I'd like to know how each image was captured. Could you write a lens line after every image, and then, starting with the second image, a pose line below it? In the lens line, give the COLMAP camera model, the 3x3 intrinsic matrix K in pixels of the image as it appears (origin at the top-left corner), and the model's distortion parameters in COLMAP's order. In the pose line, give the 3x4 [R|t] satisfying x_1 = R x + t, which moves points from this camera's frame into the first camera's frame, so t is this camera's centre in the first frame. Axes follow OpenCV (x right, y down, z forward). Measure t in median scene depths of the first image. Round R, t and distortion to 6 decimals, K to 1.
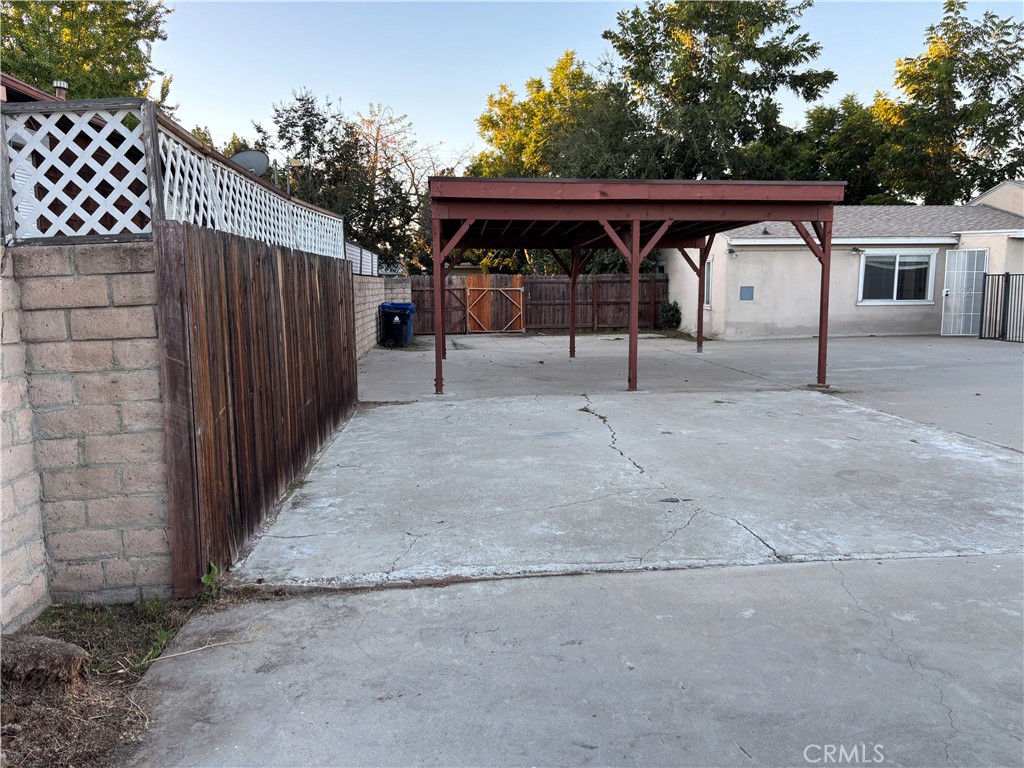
lens RADIAL K [[779.2, 0, 519.3], [0, 779.2, 385.9], [0, 0, 1]] dist [0.015879, -0.017425]
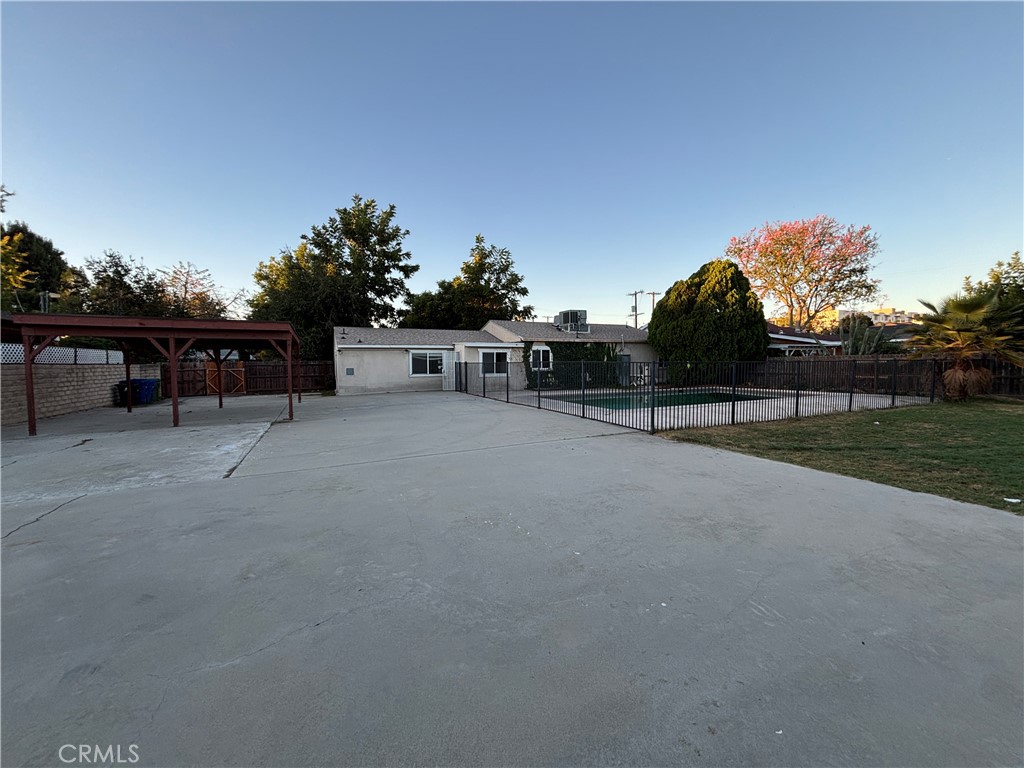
lens RADIAL K [[413.6, 0, 512.8], [0, 413.6, 382.7], [0, 0, 1]] dist [0.005919, -0.002901]
pose [[0.940369, -0.019293, 0.339608, 0.317374], [0.047244, 0.996121, -0.074229, 0.006813], [-0.336859, 0.085848, 0.937633, -0.124484]]
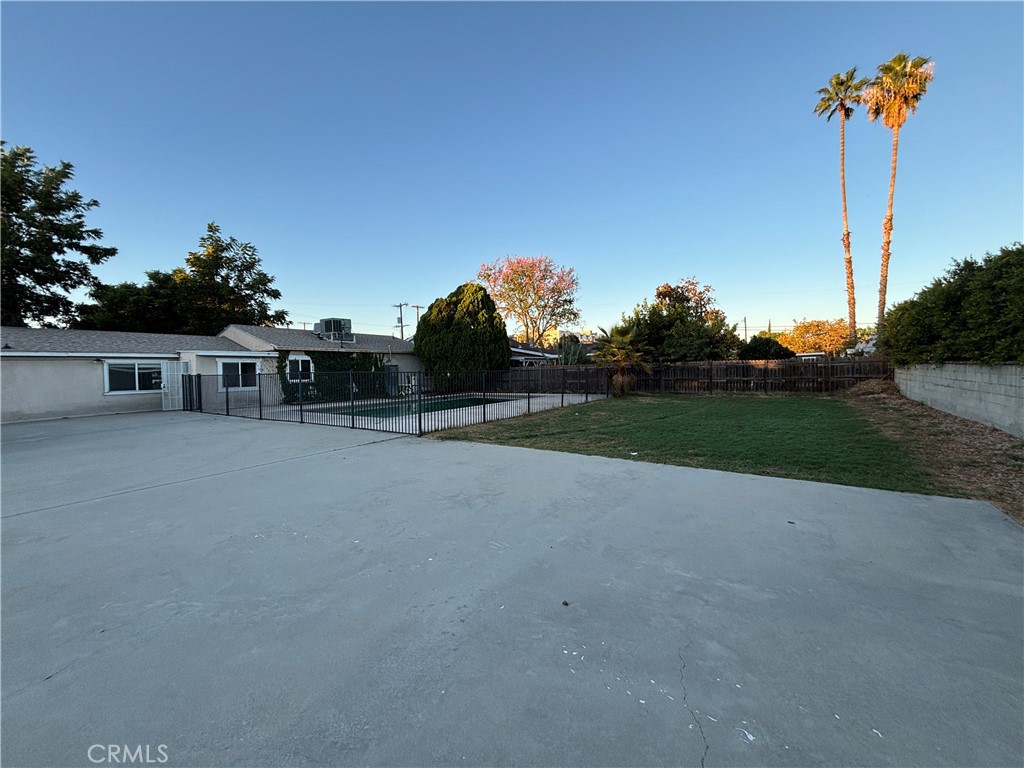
lens RADIAL K [[413.6, 0, 515.7], [0, 413.6, 379.2], [0, 0, 1]] dist [0.005919, -0.002901]
pose [[0.619784, -0.024627, 0.784386, 0.292957], [0.116176, 0.991374, -0.060671, 0.011402], [-0.776126, 0.128730, 0.617299, -0.156687]]
